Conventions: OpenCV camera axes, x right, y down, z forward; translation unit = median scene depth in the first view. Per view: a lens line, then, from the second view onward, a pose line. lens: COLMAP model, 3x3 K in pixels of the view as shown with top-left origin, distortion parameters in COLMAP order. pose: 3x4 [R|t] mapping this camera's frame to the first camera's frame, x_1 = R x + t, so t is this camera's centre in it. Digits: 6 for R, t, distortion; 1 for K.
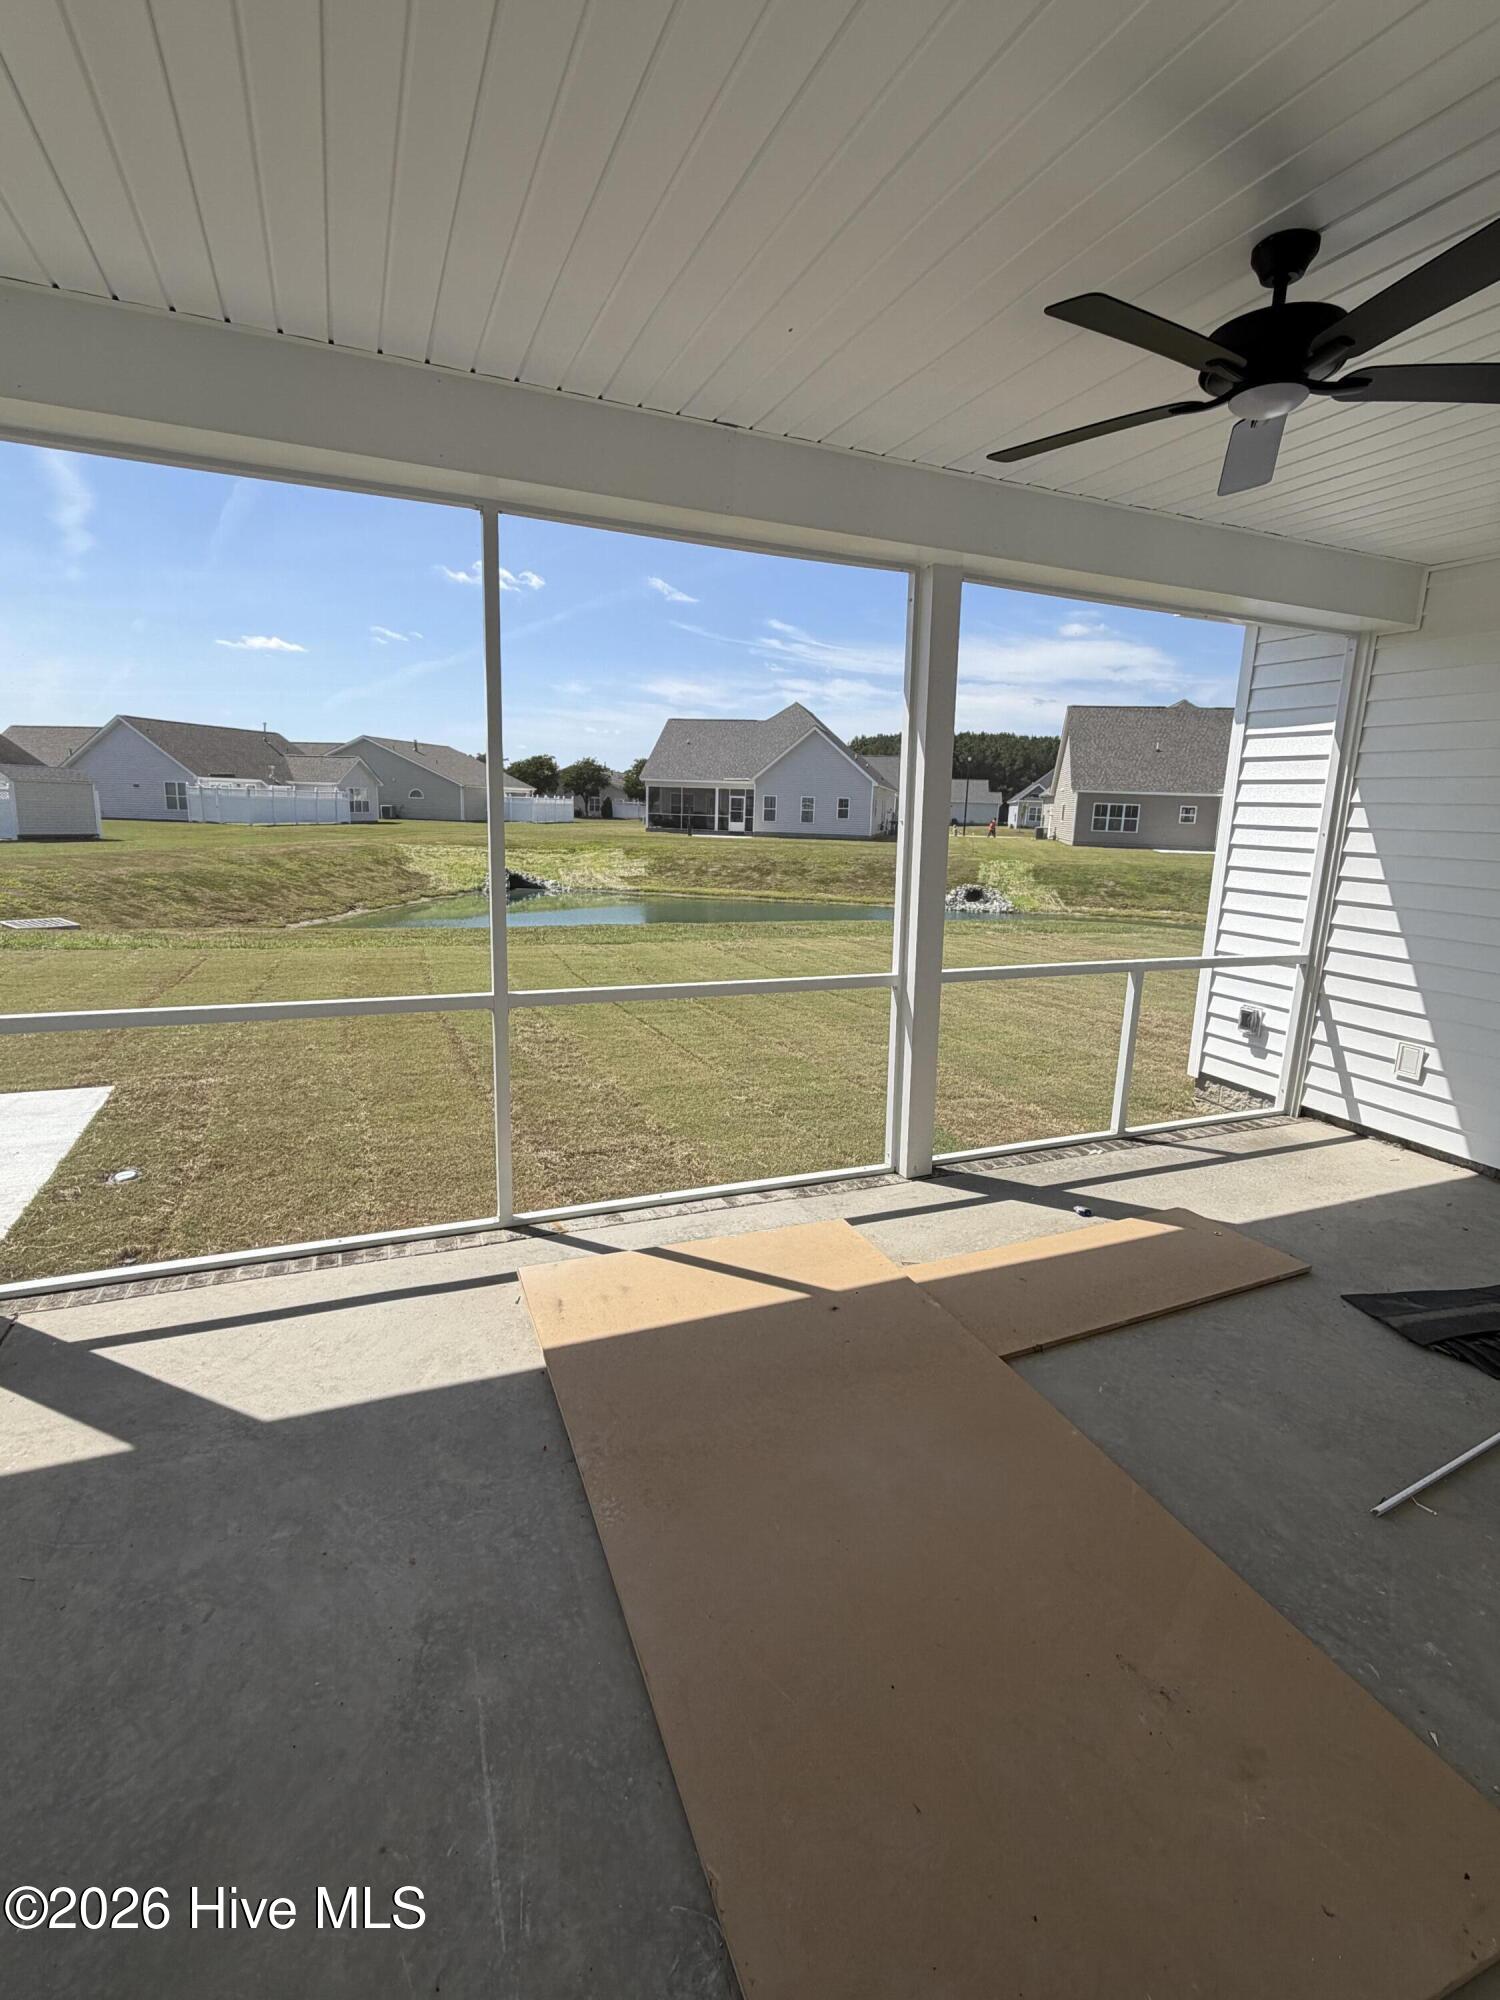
lens RADIAL K [[937.7, 0, 747.8], [0, 937.7, 1001.8], [0, 0, 1]] dist [-0.002883, -0.000595]
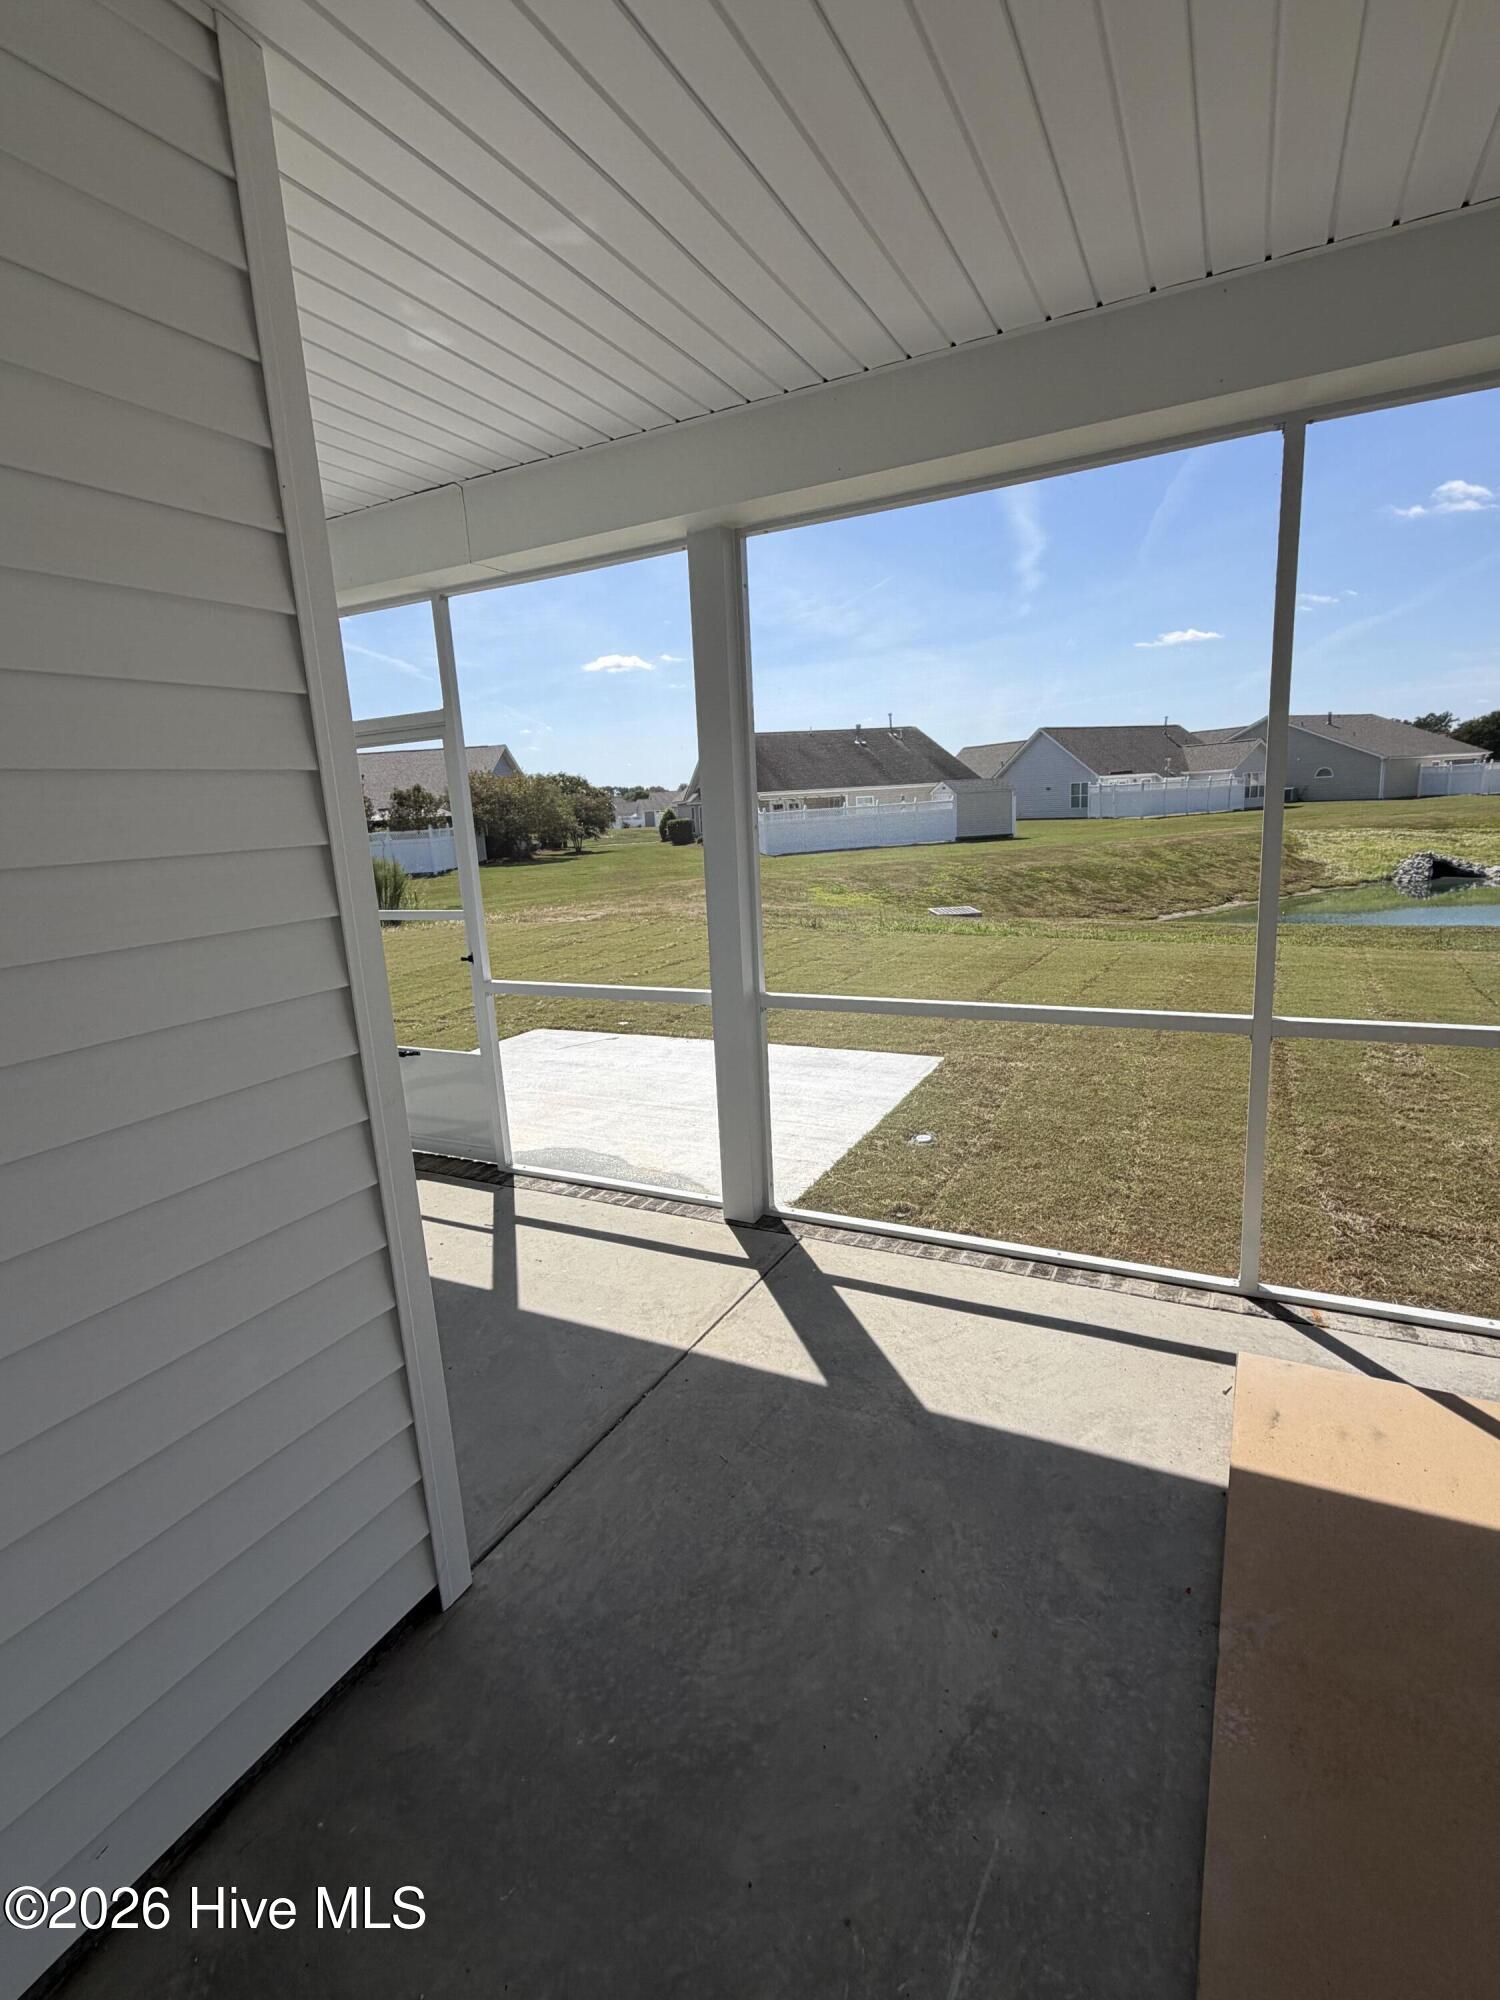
lens RADIAL K [[937.7, 0, 749.1], [0, 937.7, 999.5], [0, 0, 1]] dist [-0.002883, -0.000595]
pose [[0.634202, 0.090953, -0.767799, 0.056147], [-0.084370, 0.995268, 0.048209, -0.018206], [0.768550, 0.034205, 0.638874, 0.084785]]
